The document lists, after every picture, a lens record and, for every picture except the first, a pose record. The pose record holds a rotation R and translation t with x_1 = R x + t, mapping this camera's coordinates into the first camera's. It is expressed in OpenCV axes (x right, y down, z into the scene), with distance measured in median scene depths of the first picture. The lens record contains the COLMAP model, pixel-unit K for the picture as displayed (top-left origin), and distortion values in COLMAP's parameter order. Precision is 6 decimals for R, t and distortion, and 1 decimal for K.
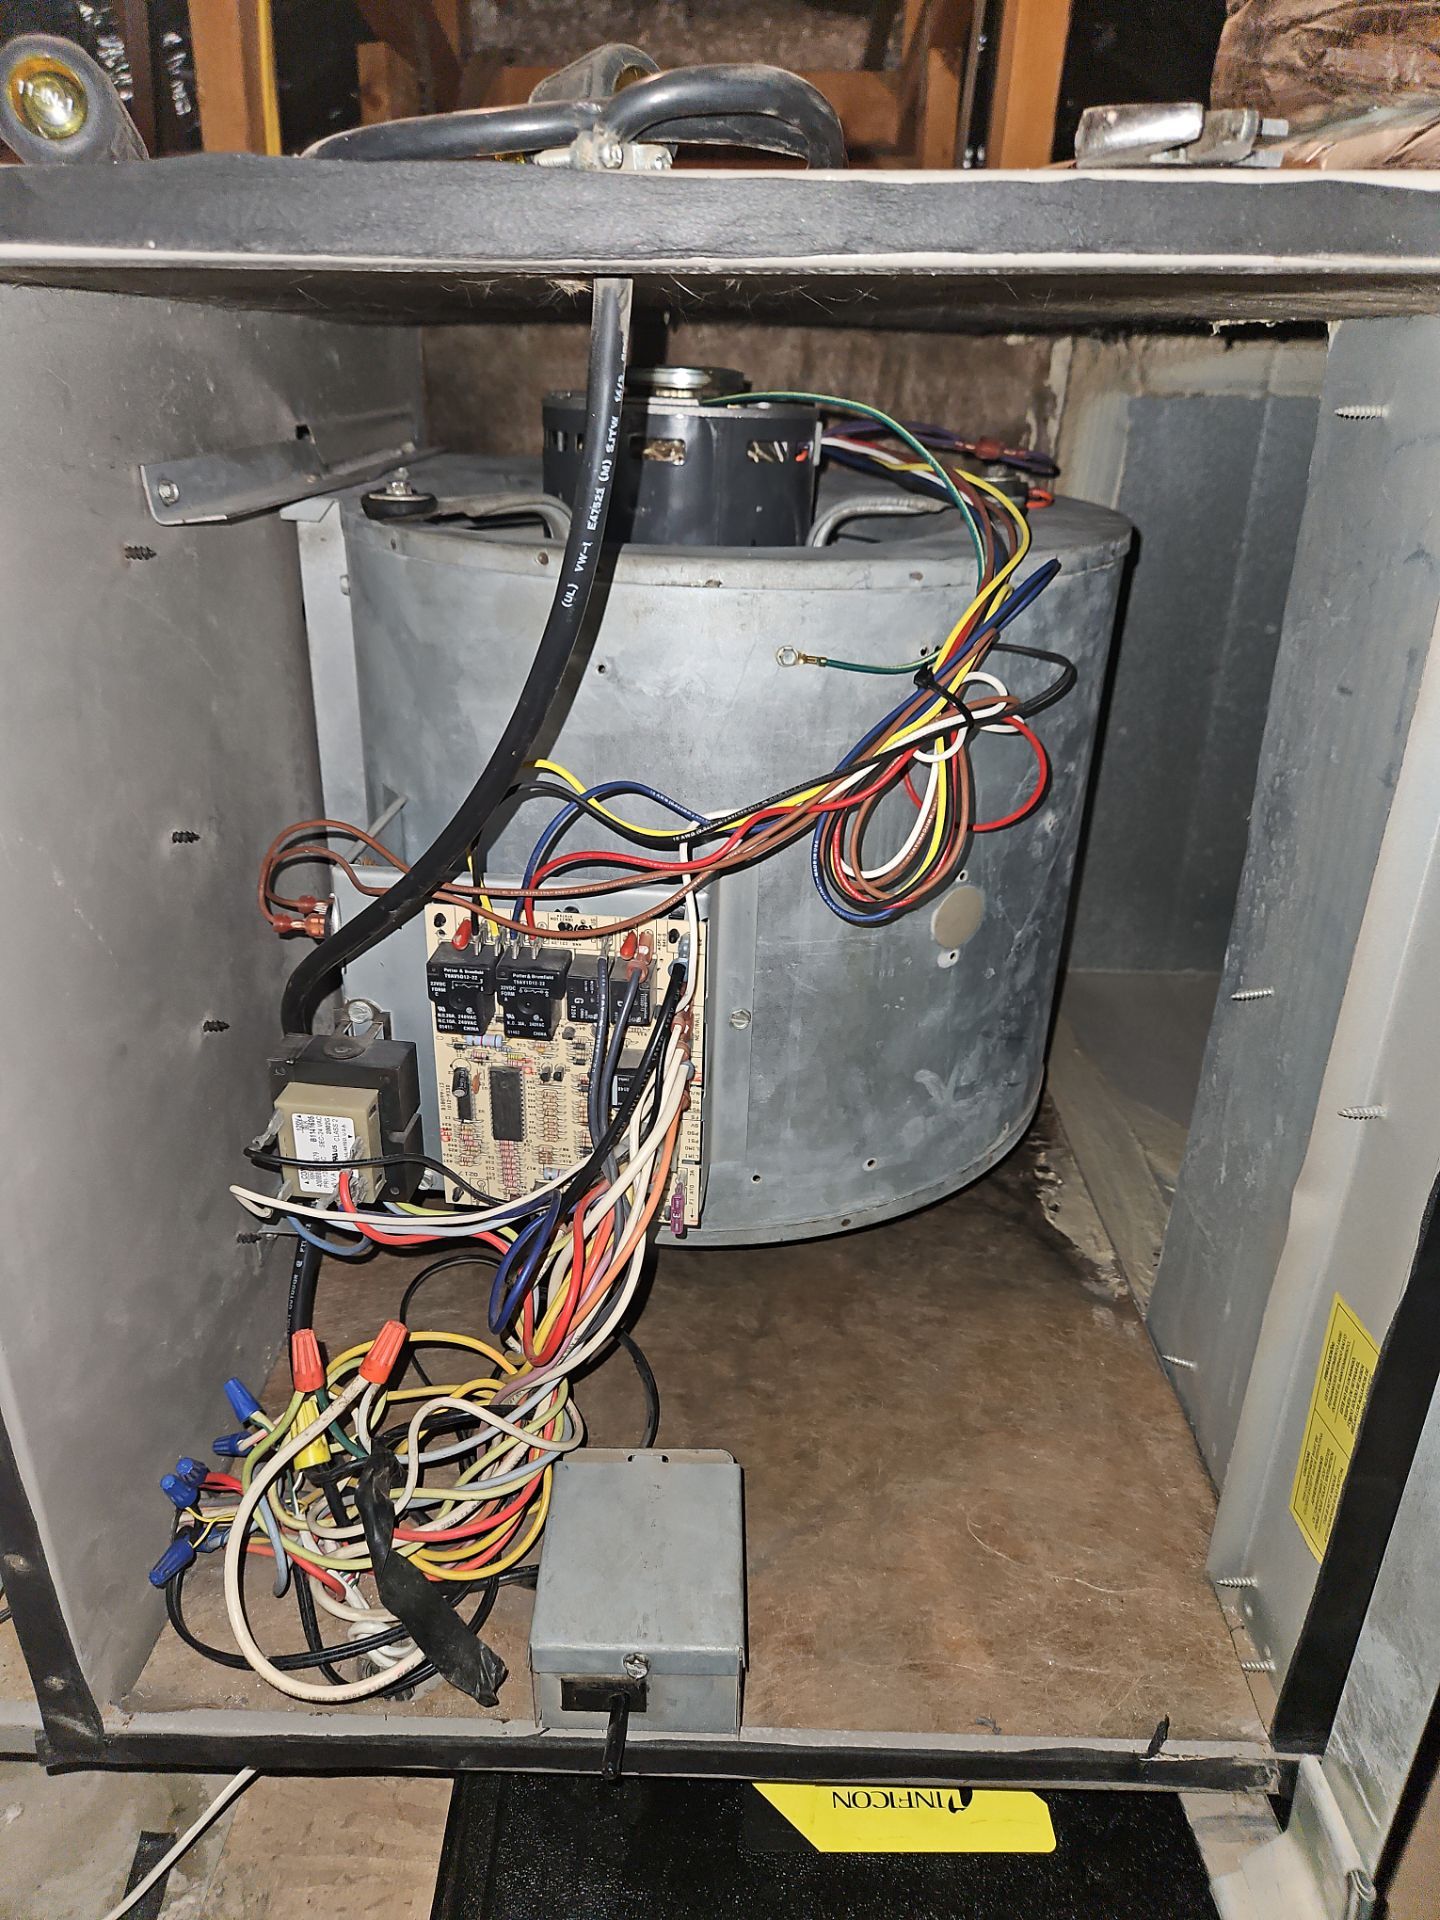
lens RADIAL K [[1311.6, 0, 720.0], [0, 1311.6, 960.0], [0, 0, 1]] dist [0.072211, -0.059353]
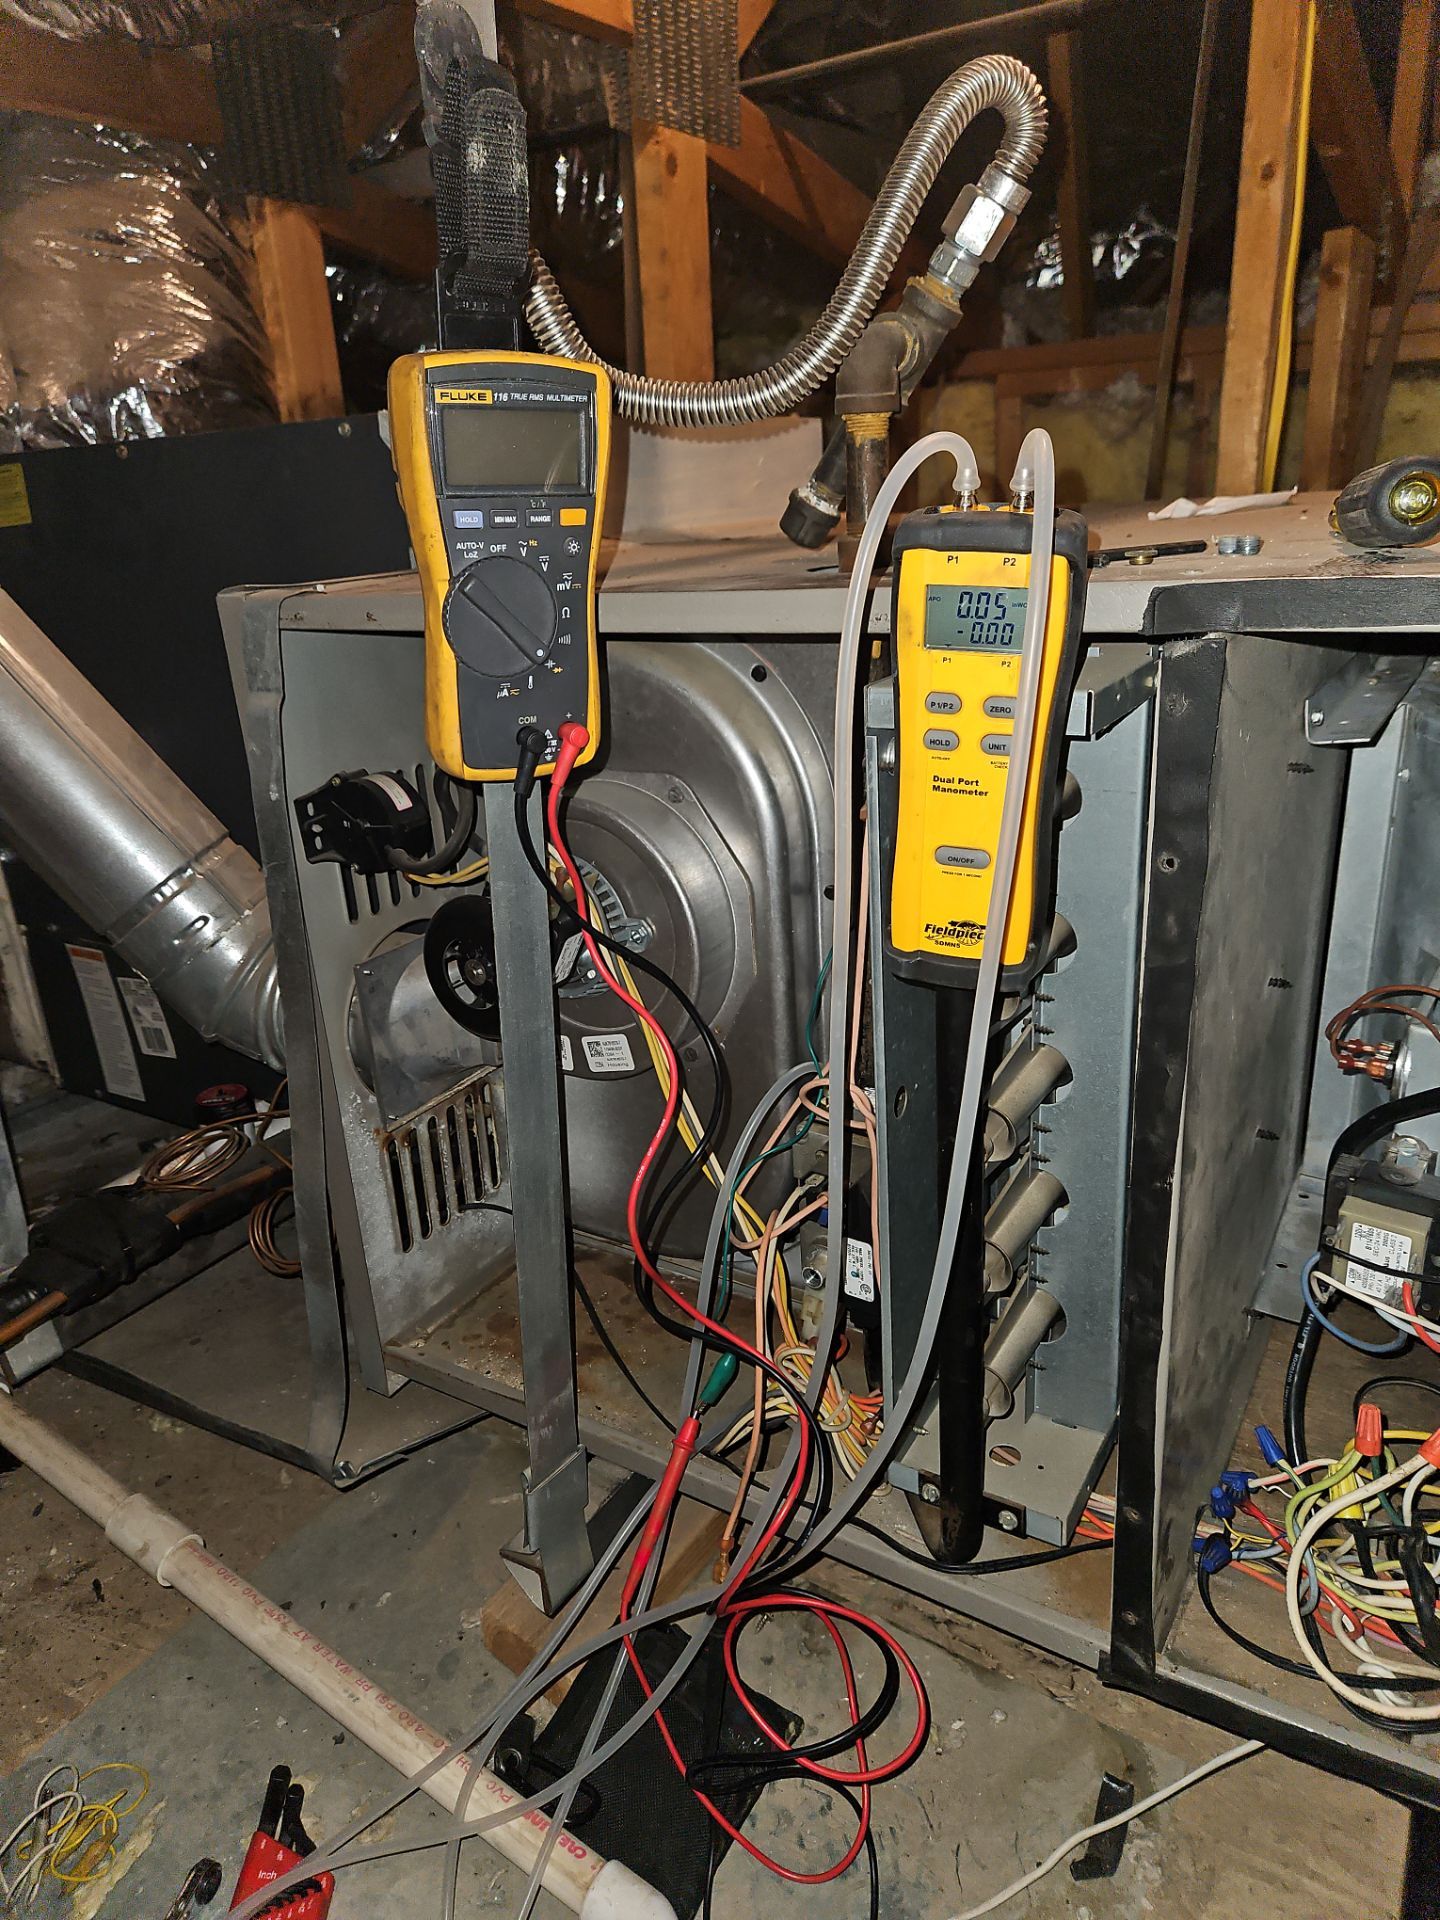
lens RADIAL K [[1311.6, 0, 720.0], [0, 1311.6, 960.0], [0, 0, 1]] dist [0.072211, -0.059353]
pose [[0.861663, 0.115432, -0.494178, -0.249563], [-0.145794, 0.989043, -0.023187, -0.008472], [0.486087, 0.092027, 0.869052, -0.360315]]
